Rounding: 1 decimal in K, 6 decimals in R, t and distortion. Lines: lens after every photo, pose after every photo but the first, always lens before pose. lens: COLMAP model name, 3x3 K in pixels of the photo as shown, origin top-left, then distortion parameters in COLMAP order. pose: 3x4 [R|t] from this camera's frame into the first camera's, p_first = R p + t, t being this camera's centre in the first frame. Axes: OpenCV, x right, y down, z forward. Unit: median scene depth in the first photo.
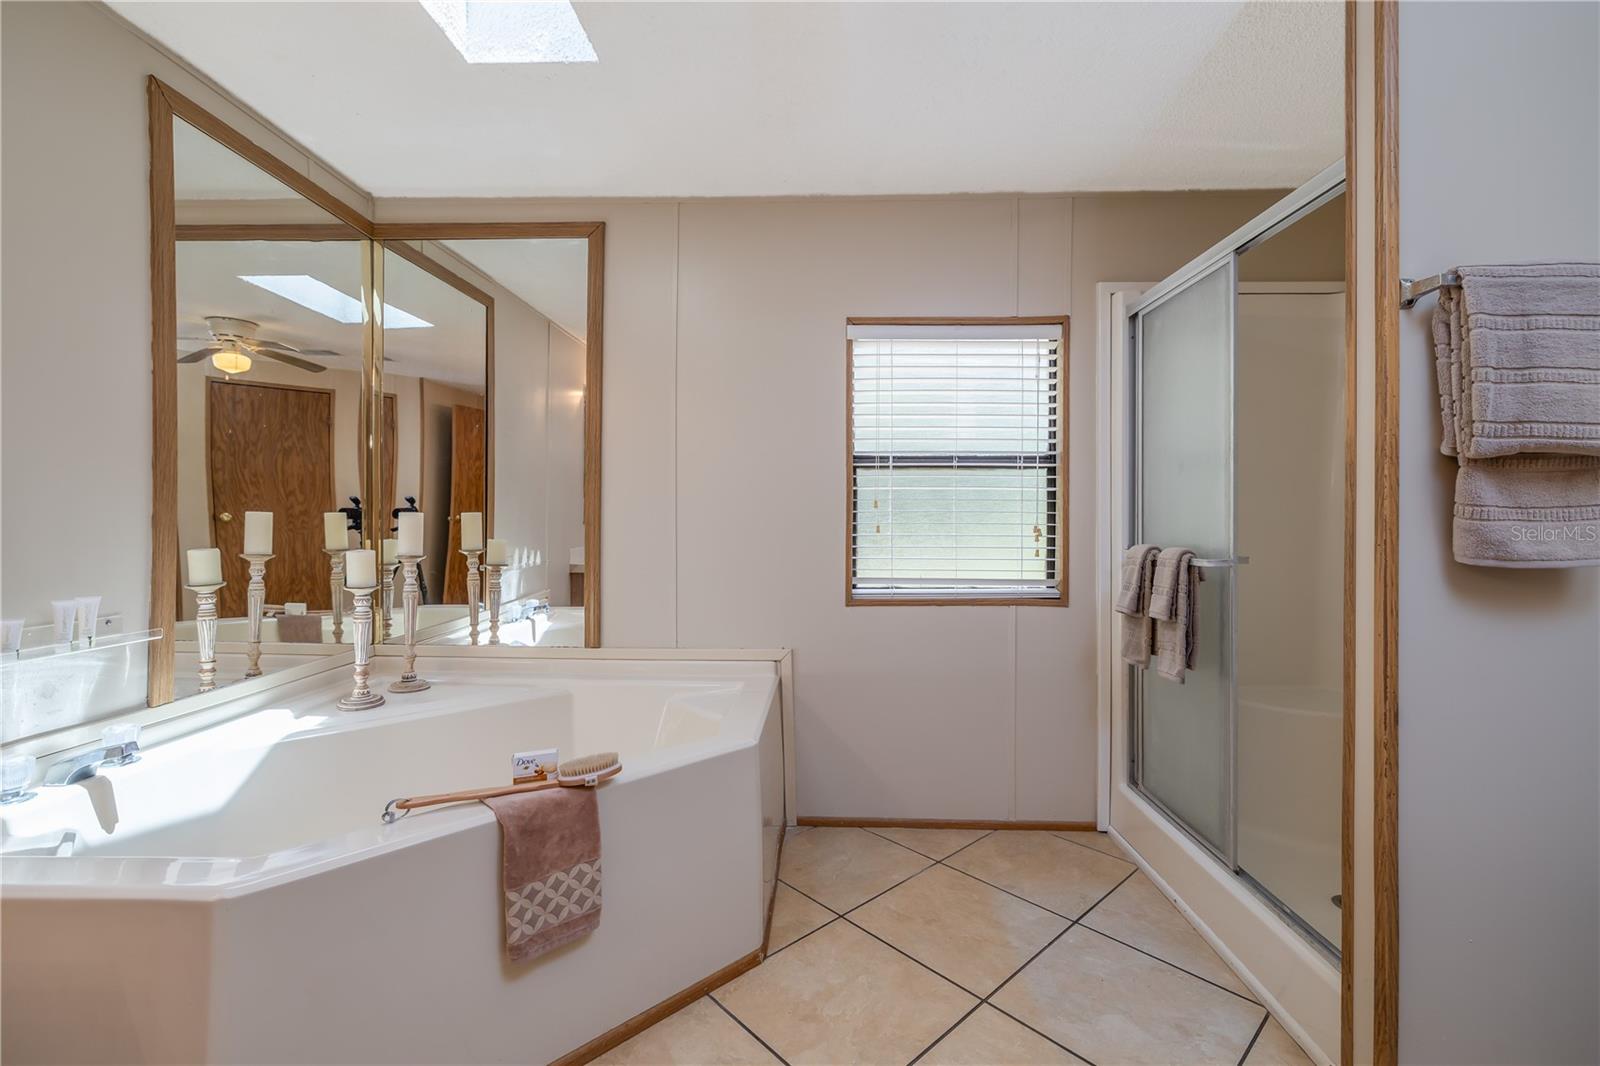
lens RADIAL K [[672.9, 0, 792.7], [0, 672.9, 525.6], [0, 0, 1]] dist [0.001696, 0.000960]
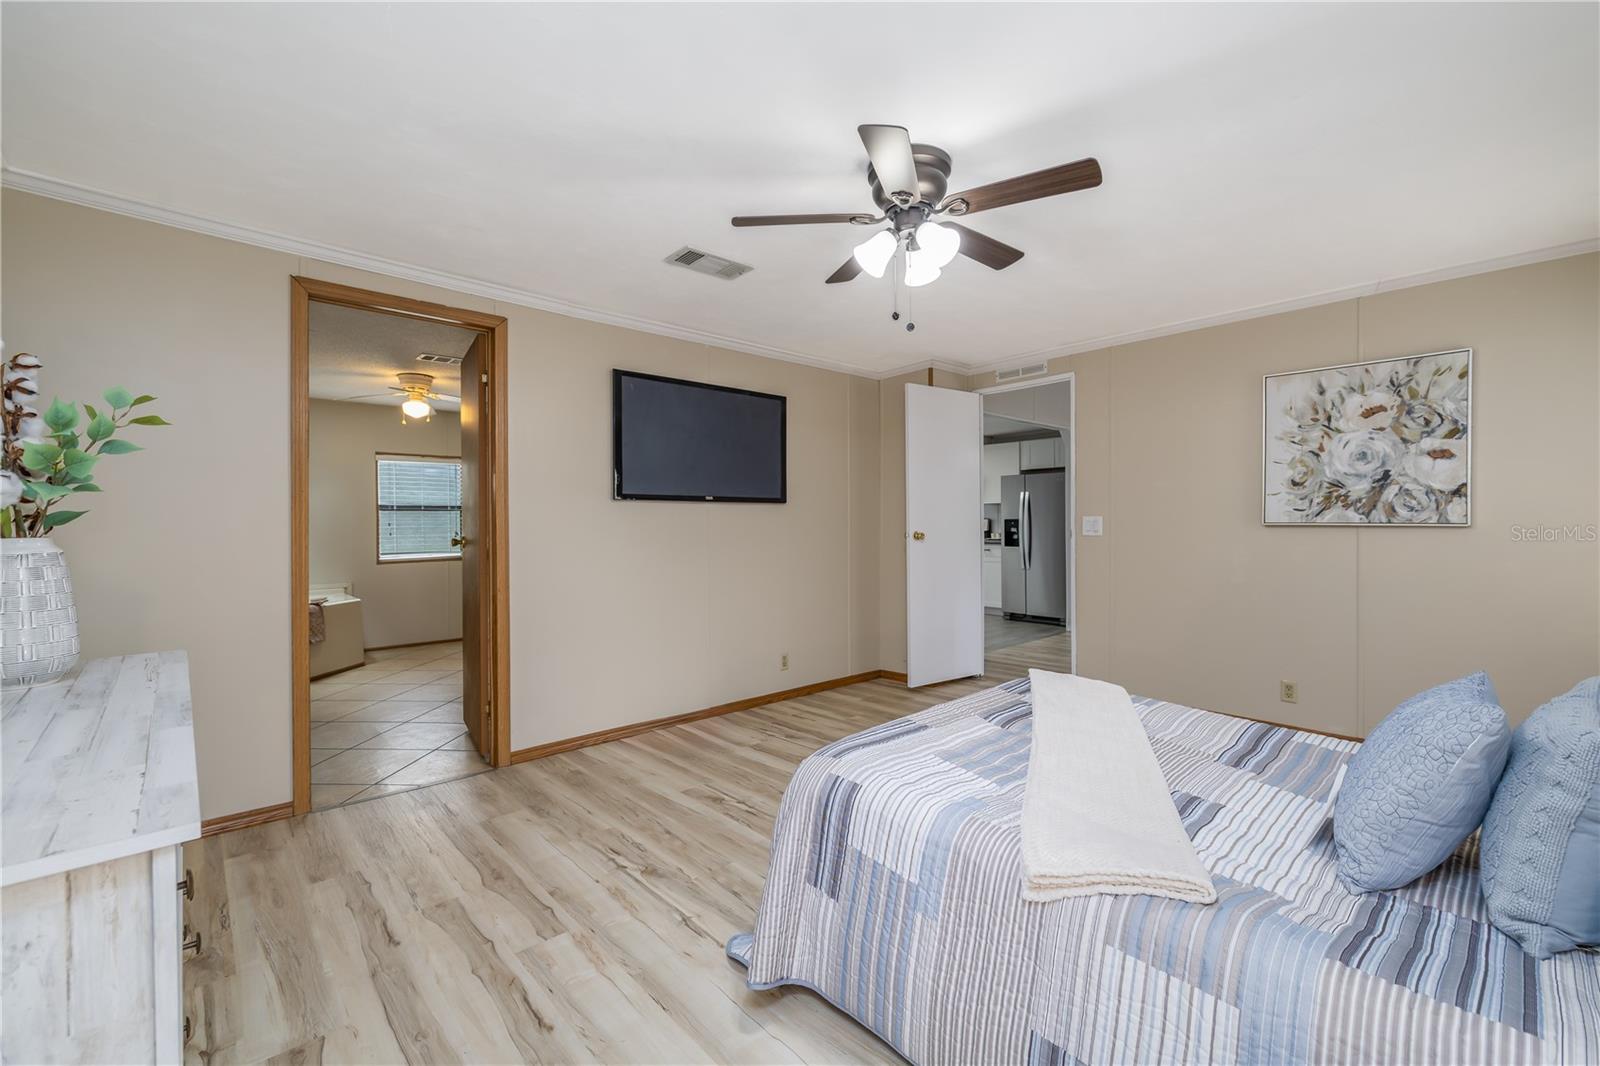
lens RADIAL K [[666.8, 0, 807.3], [0, 666.8, 540.1], [0, 0, 1]] dist [-0.000431, -0.000067]
pose [[0.694432, -0.014872, 0.719404, -0.613274], [0.007491, 0.999882, 0.013440, 0.005604], [-0.719519, -0.003944, 0.694462, -1.965285]]
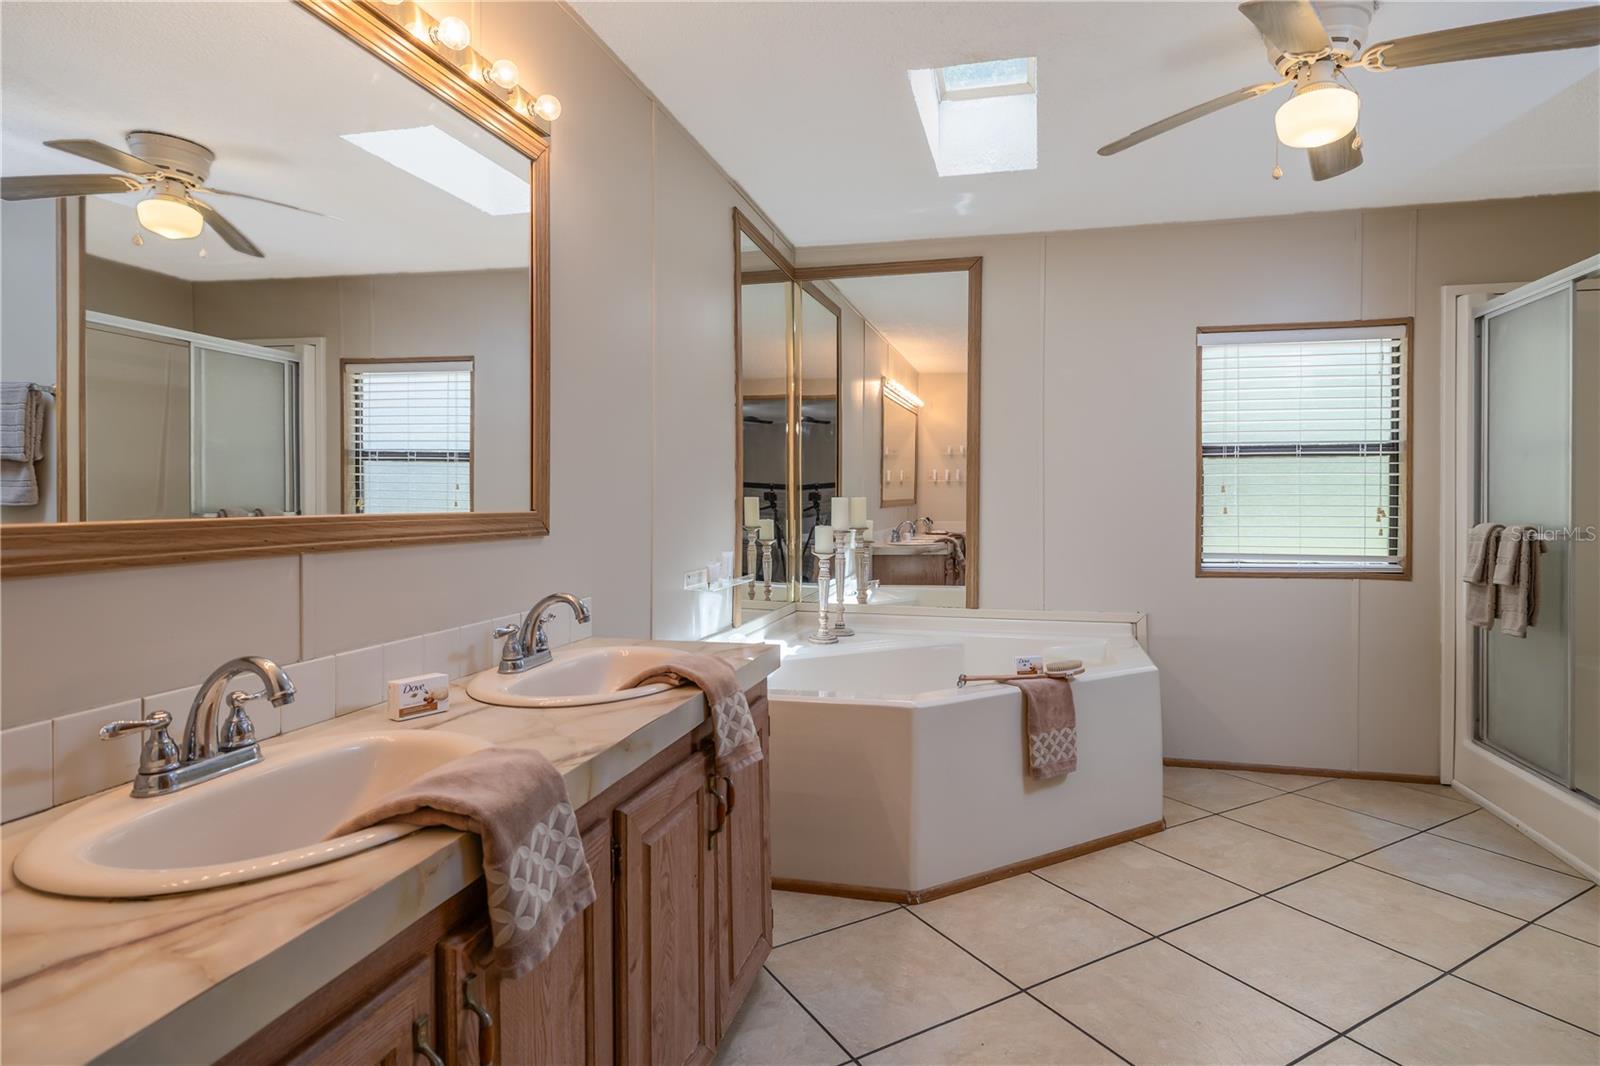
lens RADIAL K [[837.0, 0, 822.9], [0, 837.0, 514.4], [0, 0, 1]] dist [0.002123, 0.000352]
pose [[0.980464, 0.000476, -0.196696, -0.271231], [0.000267, 0.999993, 0.003752, 0.006500], [0.196697, -0.003731, 0.980457, -0.546216]]
